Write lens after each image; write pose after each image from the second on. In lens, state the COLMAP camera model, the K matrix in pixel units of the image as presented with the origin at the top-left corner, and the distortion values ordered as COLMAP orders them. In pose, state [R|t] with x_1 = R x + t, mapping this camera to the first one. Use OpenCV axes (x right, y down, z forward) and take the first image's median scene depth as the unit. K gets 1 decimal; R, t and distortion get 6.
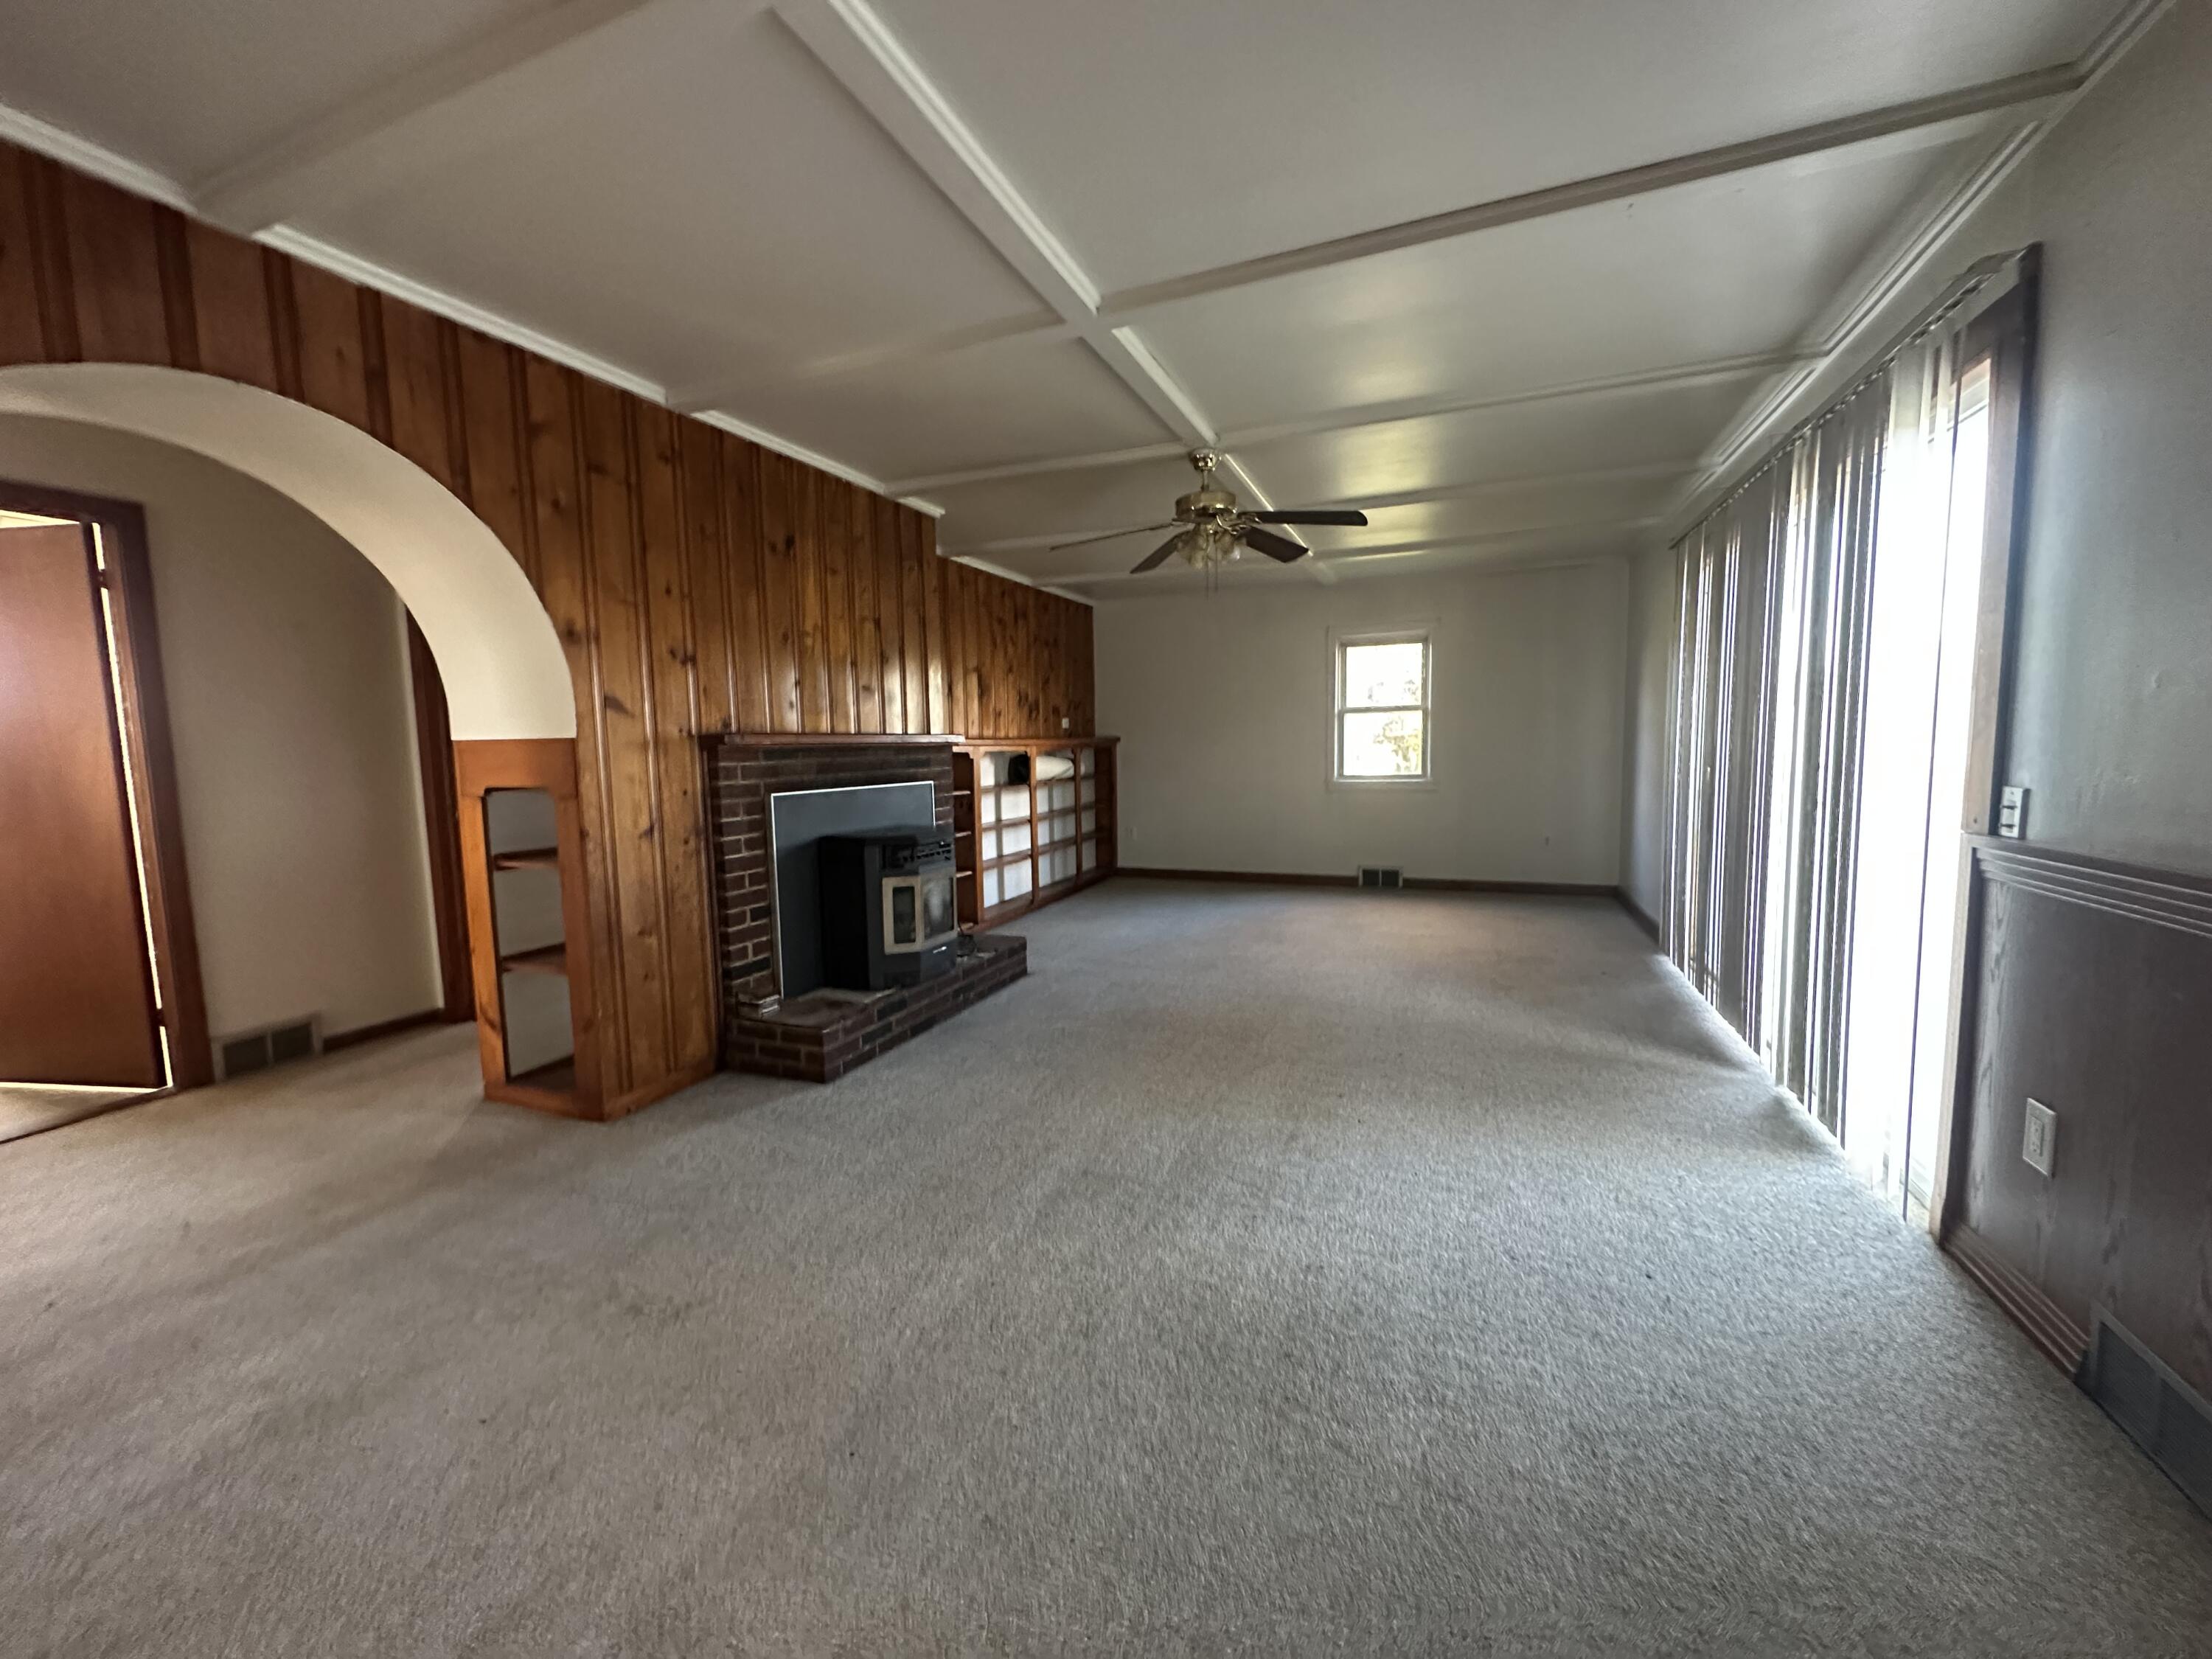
lens RADIAL K [[876.2, 0, 1104.1], [0, 876.2, 825.2], [0, 0, 1]] dist [-0.001966, -0.000004]
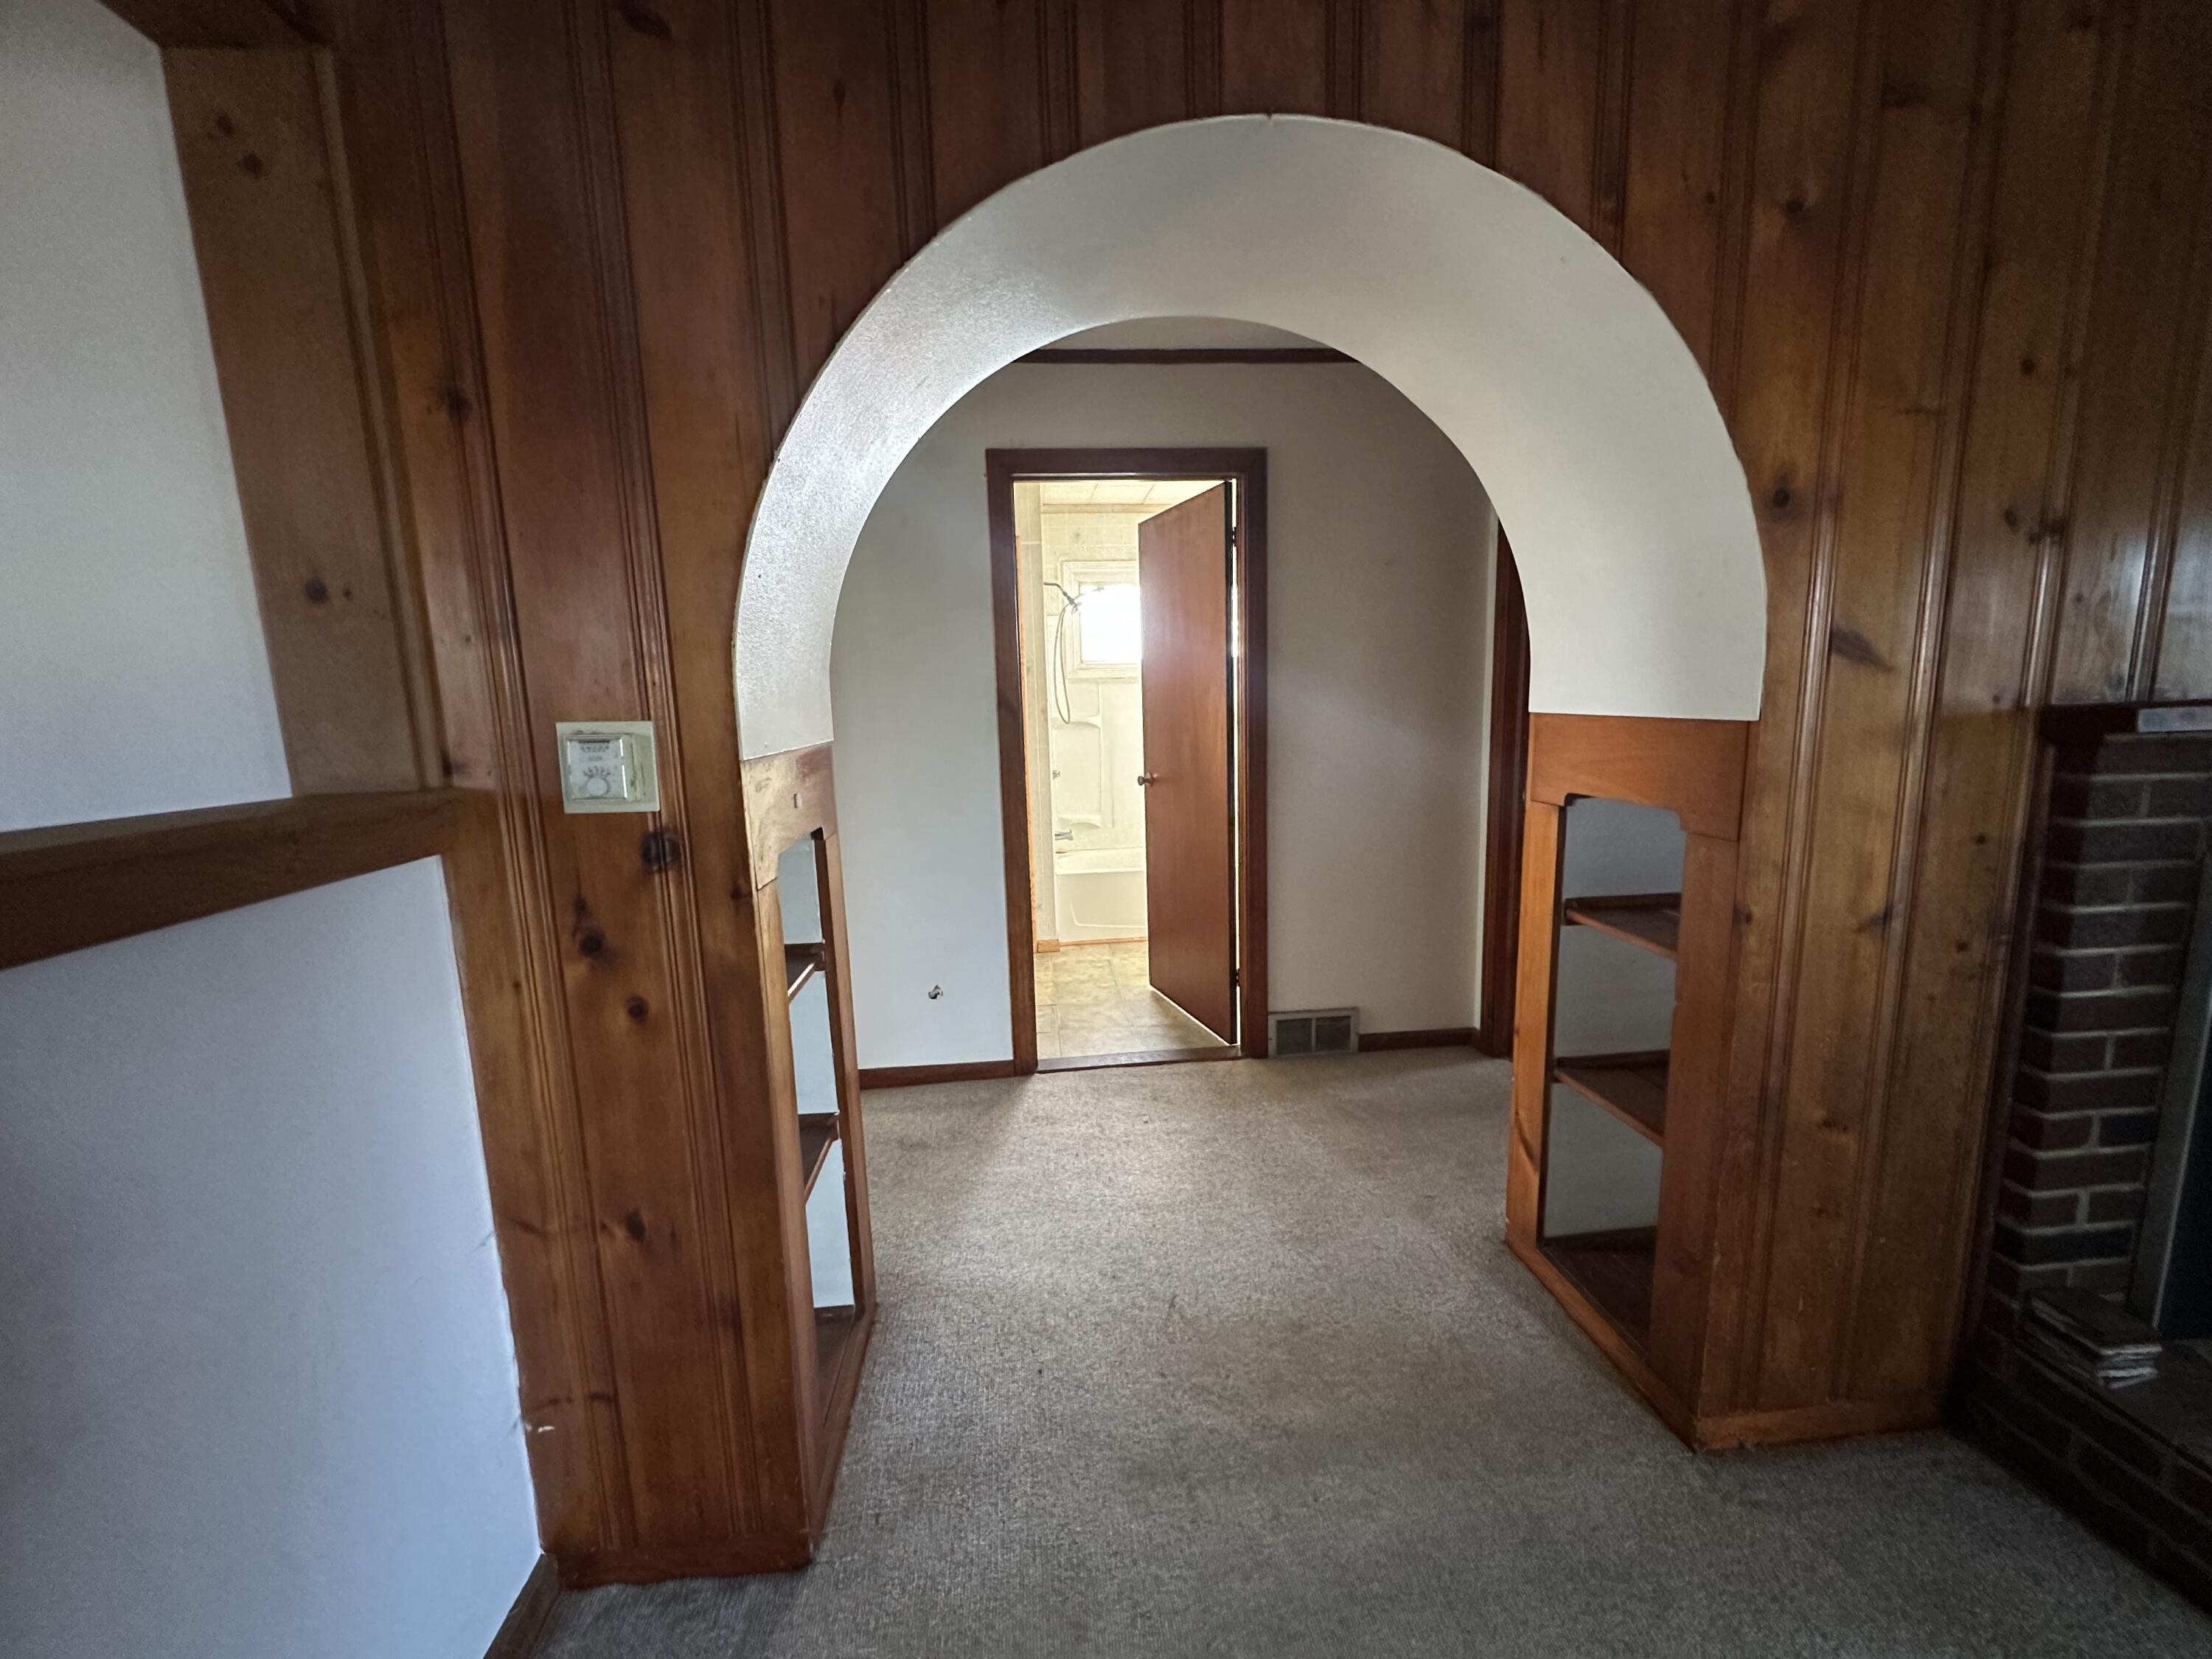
lens RADIAL K [[876.2, 0, 1104.6], [0, 876.2, 829.2], [0, 0, 1]] dist [-0.001966, -0.000004]
pose [[0.464789, 0.140883, -0.874141, -0.306886], [-0.066219, 0.990026, 0.124351, -0.069539], [0.882942, 0.000088, 0.469483, 0.411424]]
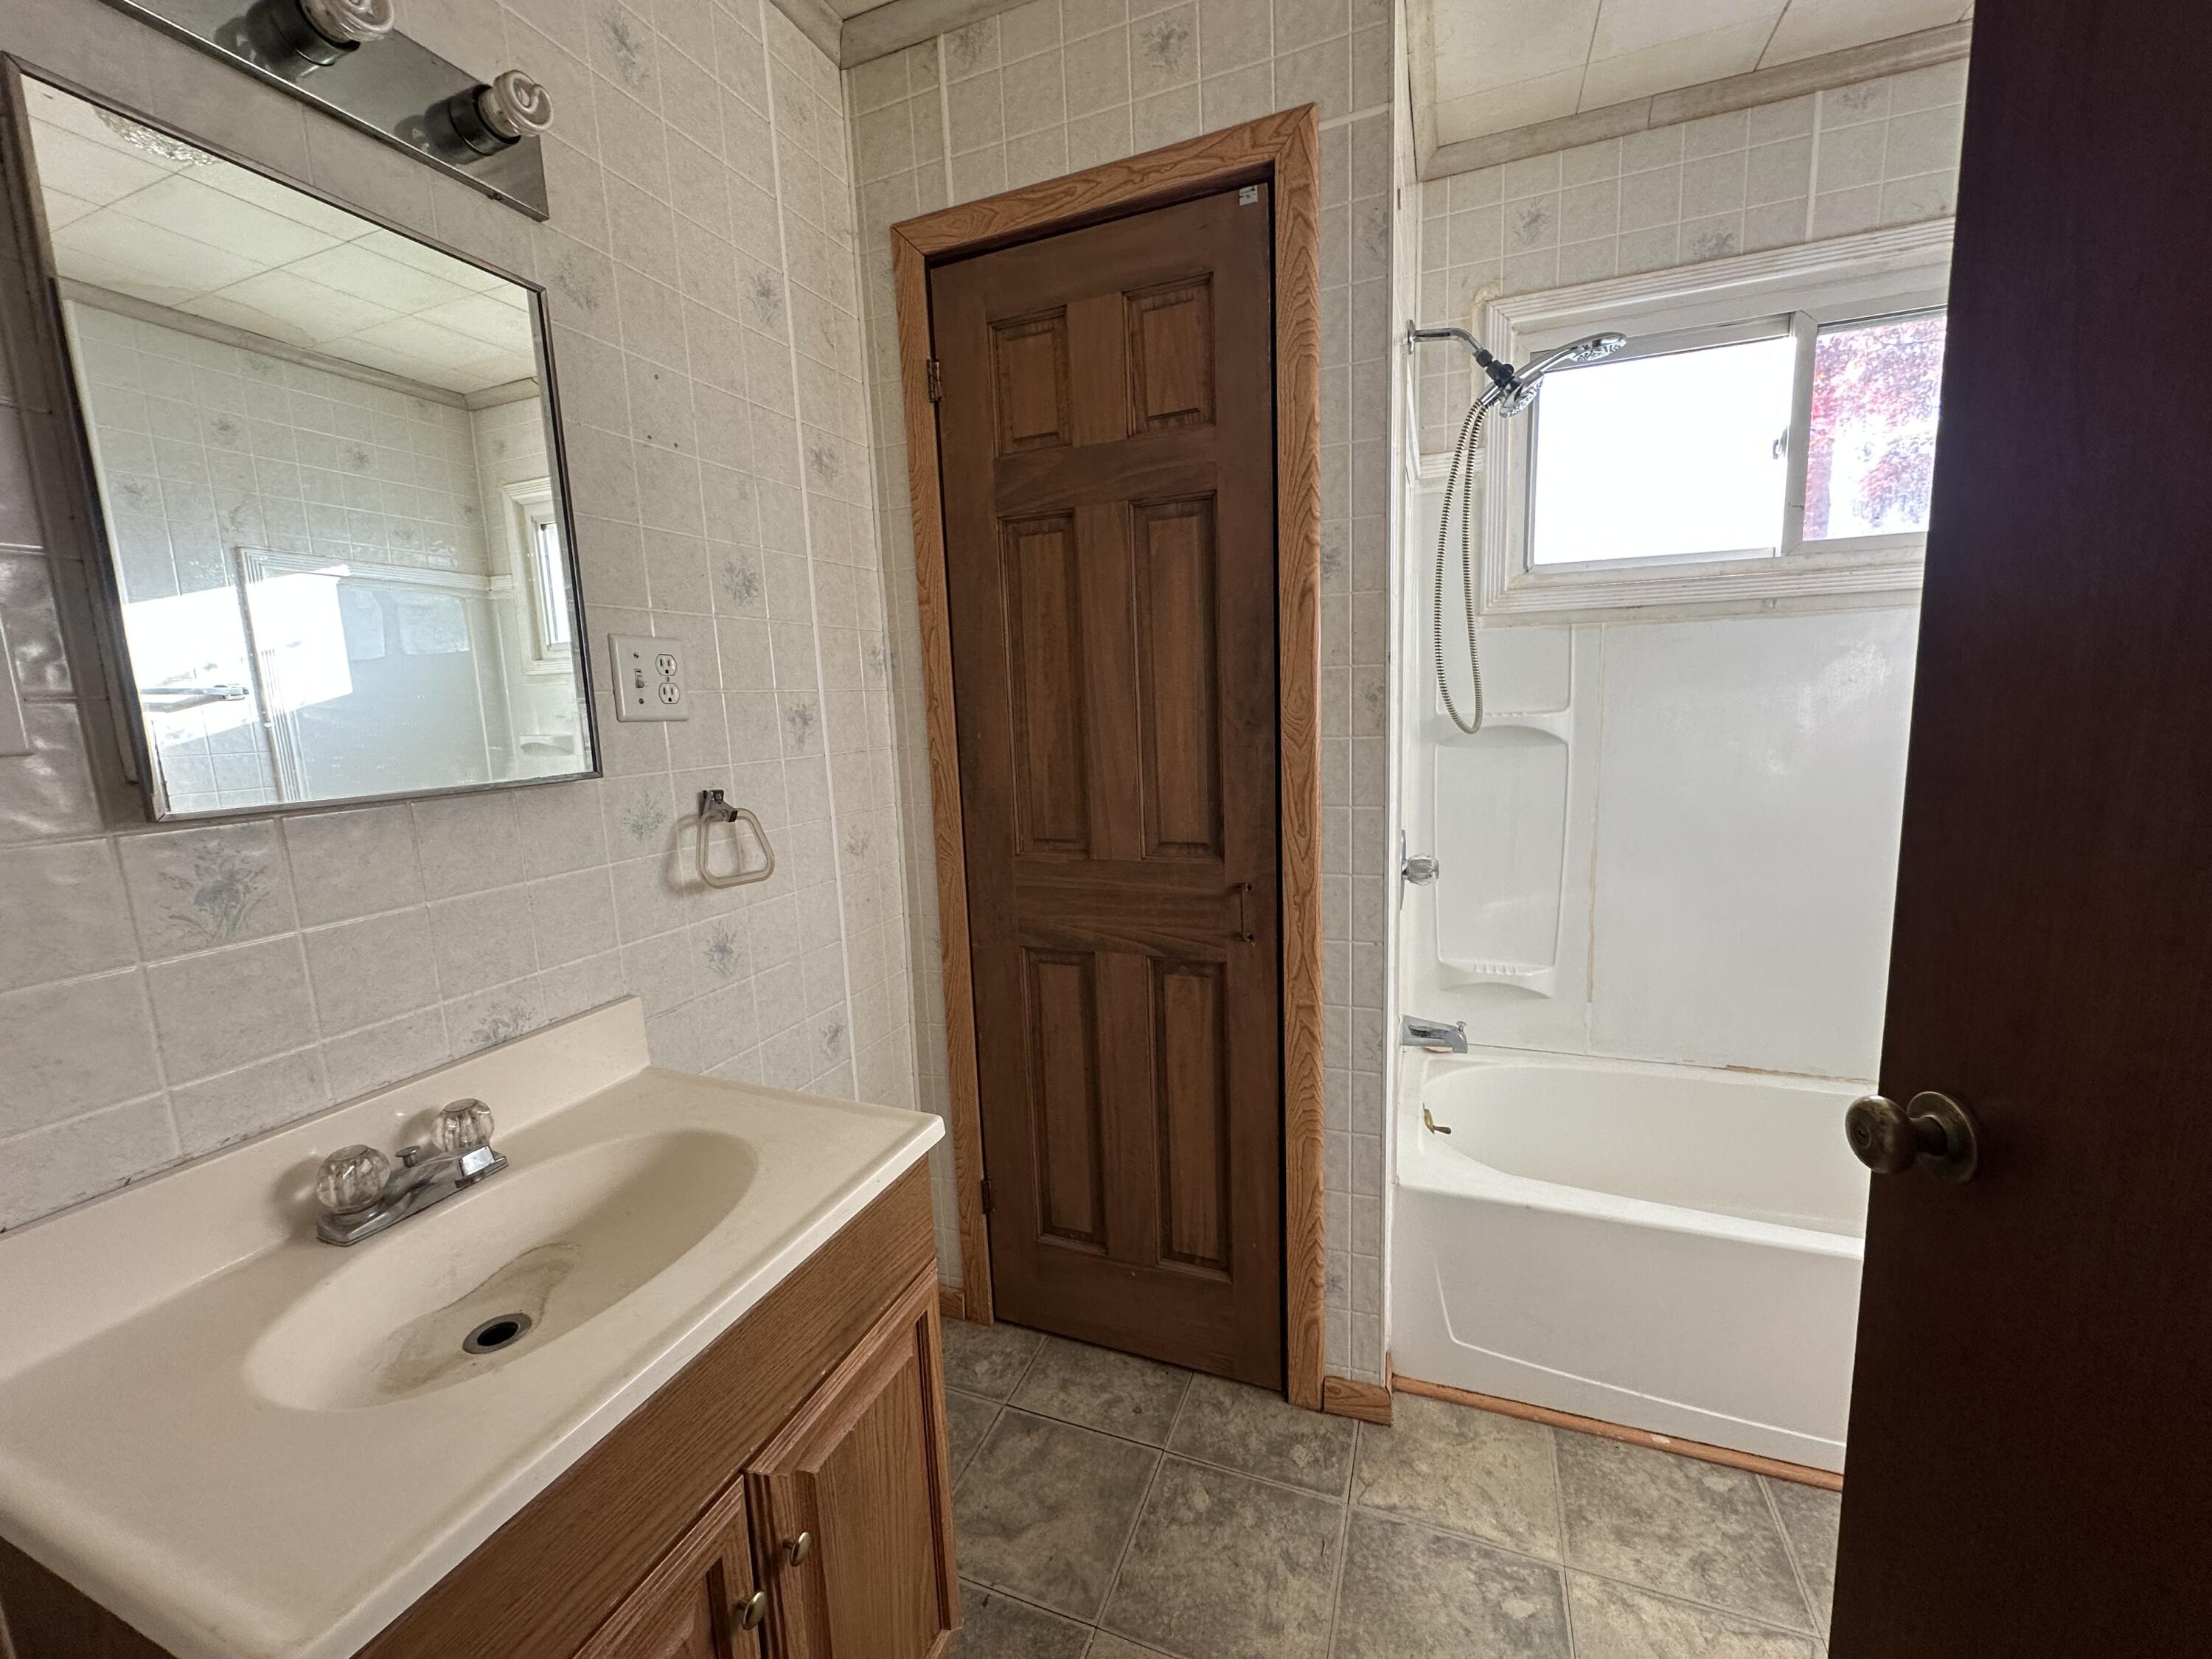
lens RADIAL K [[876.2, 0, 1103.6], [0, 876.2, 830.1], [0, 0, 1]] dist [-0.001966, -0.000004]
pose [[0.005475, 0.162497, -0.986694, -0.906101], [-0.061541, 0.984893, 0.161859, -0.071902], [0.998090, 0.059835, 0.015393, 0.714823]]
